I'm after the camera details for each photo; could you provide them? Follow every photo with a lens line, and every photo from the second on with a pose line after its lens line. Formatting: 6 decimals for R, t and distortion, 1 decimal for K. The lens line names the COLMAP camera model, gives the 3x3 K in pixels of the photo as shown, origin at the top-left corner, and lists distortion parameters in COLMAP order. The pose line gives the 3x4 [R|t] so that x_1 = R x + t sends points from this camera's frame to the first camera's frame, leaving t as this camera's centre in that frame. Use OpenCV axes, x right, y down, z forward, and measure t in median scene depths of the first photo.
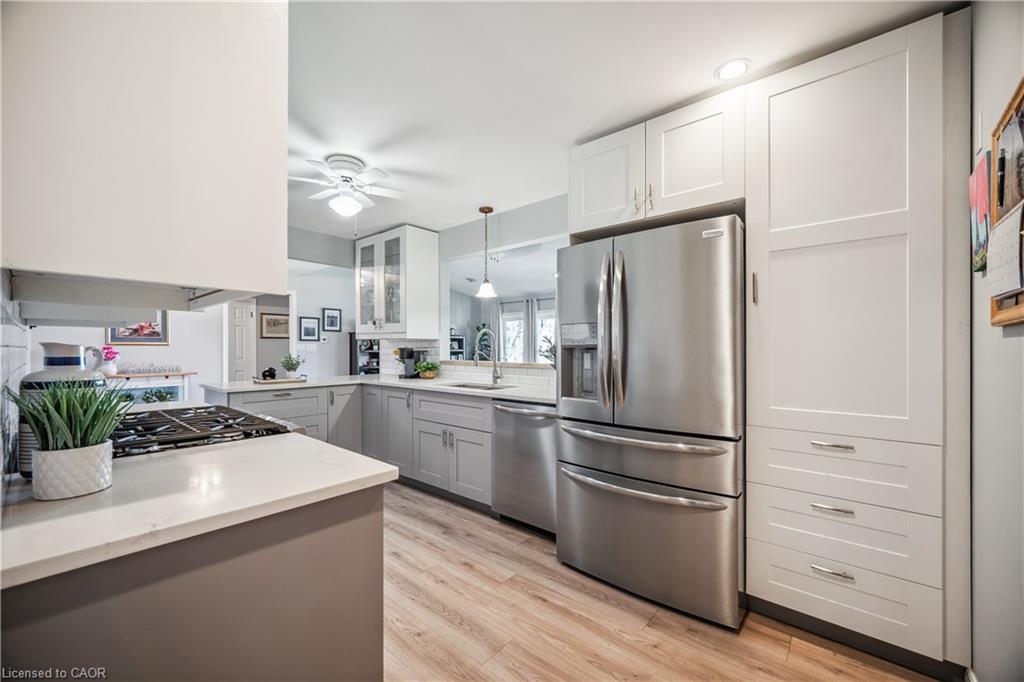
lens RADIAL K [[406.3, 0, 504.4], [0, 406.3, 348.8], [0, 0, 1]] dist [0.000817, 0.000017]
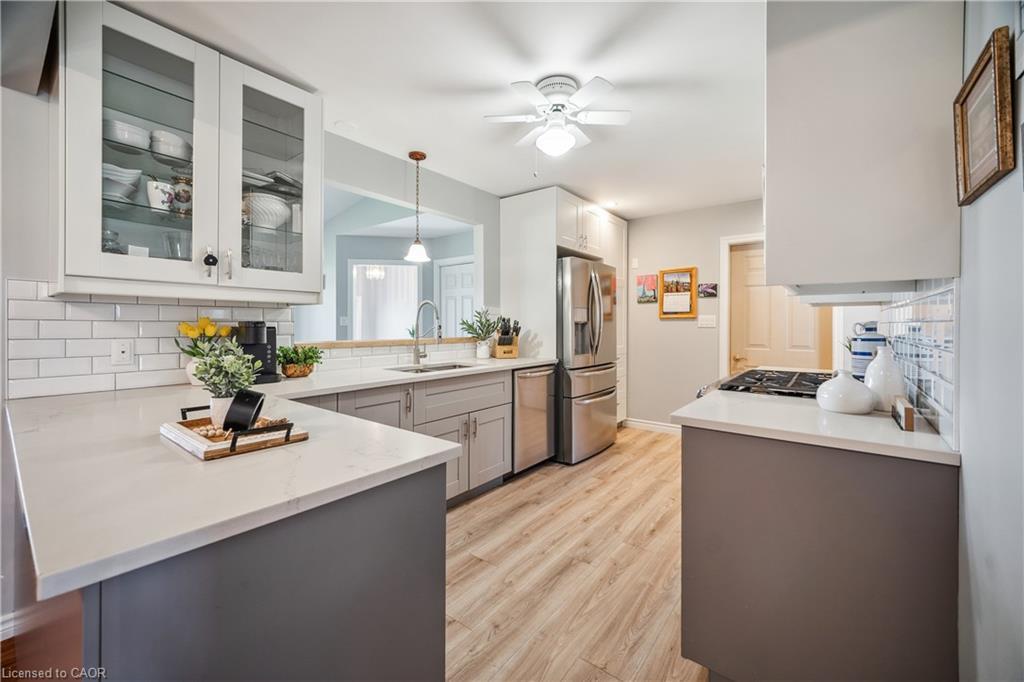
lens RADIAL K [[410.2, 0, 510.5], [0, 410.2, 325.5], [0, 0, 1]] dist [0.000587, 0.000015]
pose [[-0.048987, -0.001882, 0.998798, -0.893767], [-0.000505, 0.999998, 0.001860, 0.002883], [-0.998799, -0.000413, -0.048987, 0.852336]]
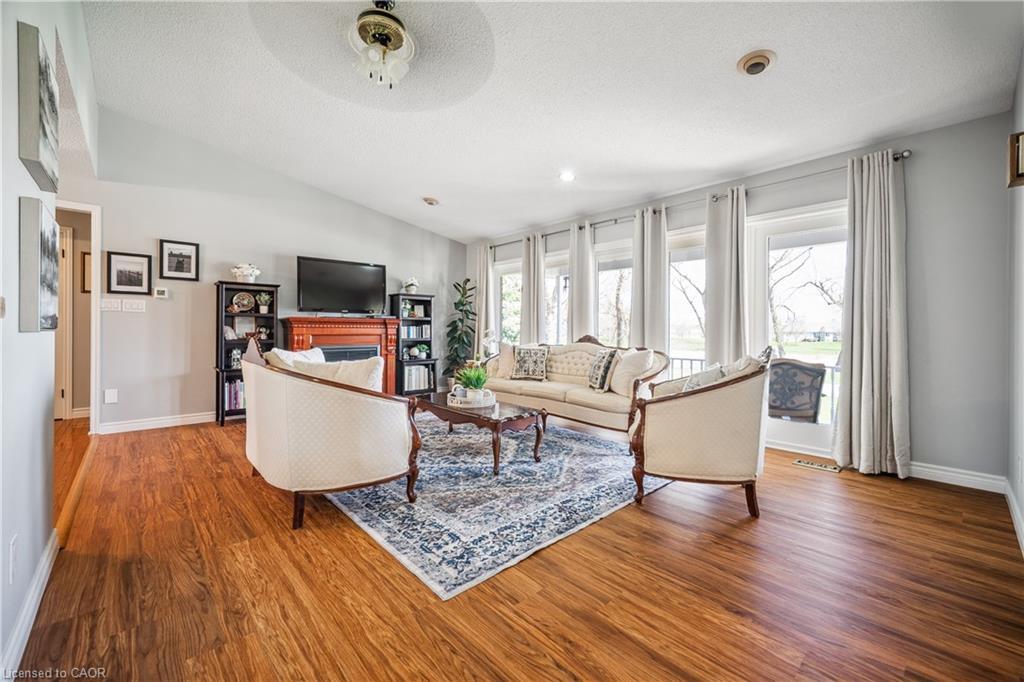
lens RADIAL K [[404.0, 0, 512.4], [0, 404.0, 337.7], [0, 0, 1]] dist [-0.000803, -0.000065]
pose [[0.994033, 0.006195, -0.108908, 0.254674], [-0.004946, 0.999919, 0.011738, 0.066543], [0.108972, -0.011129, 0.993983, 0.961487]]
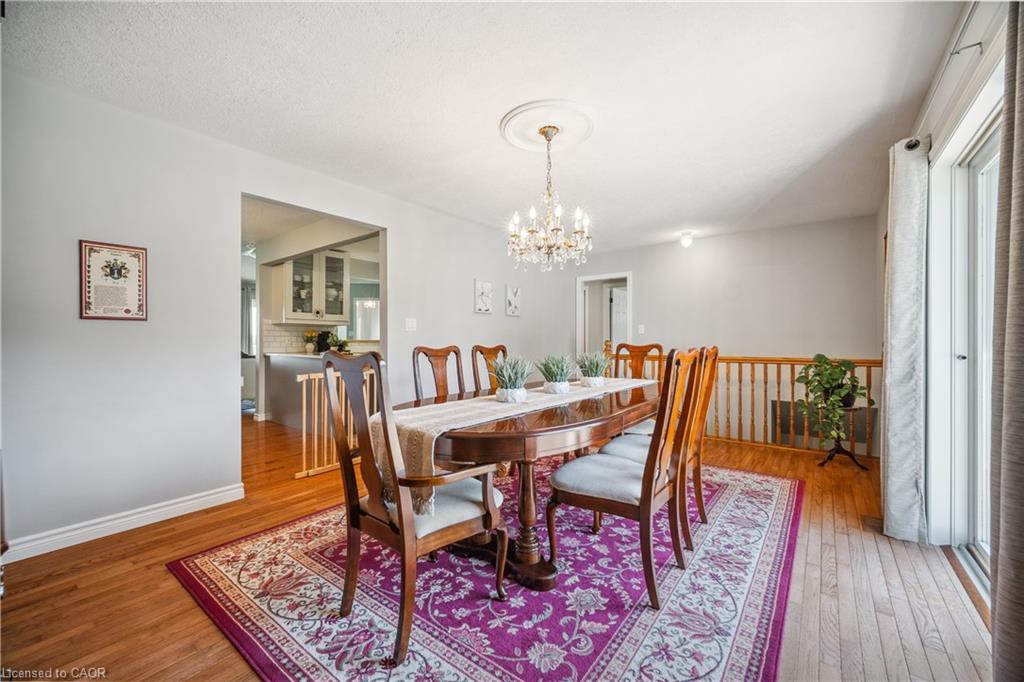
lens RADIAL K [[404.0, 0, 512.4], [0, 404.0, 337.7], [0, 0, 1]] dist [-0.000803, -0.000065]
pose [[-0.066395, 0.003135, 0.997789, -2.034048], [0.002071, 0.999993, -0.003004, 0.032148], [-0.997791, 0.001867, -0.066401, 0.524562]]
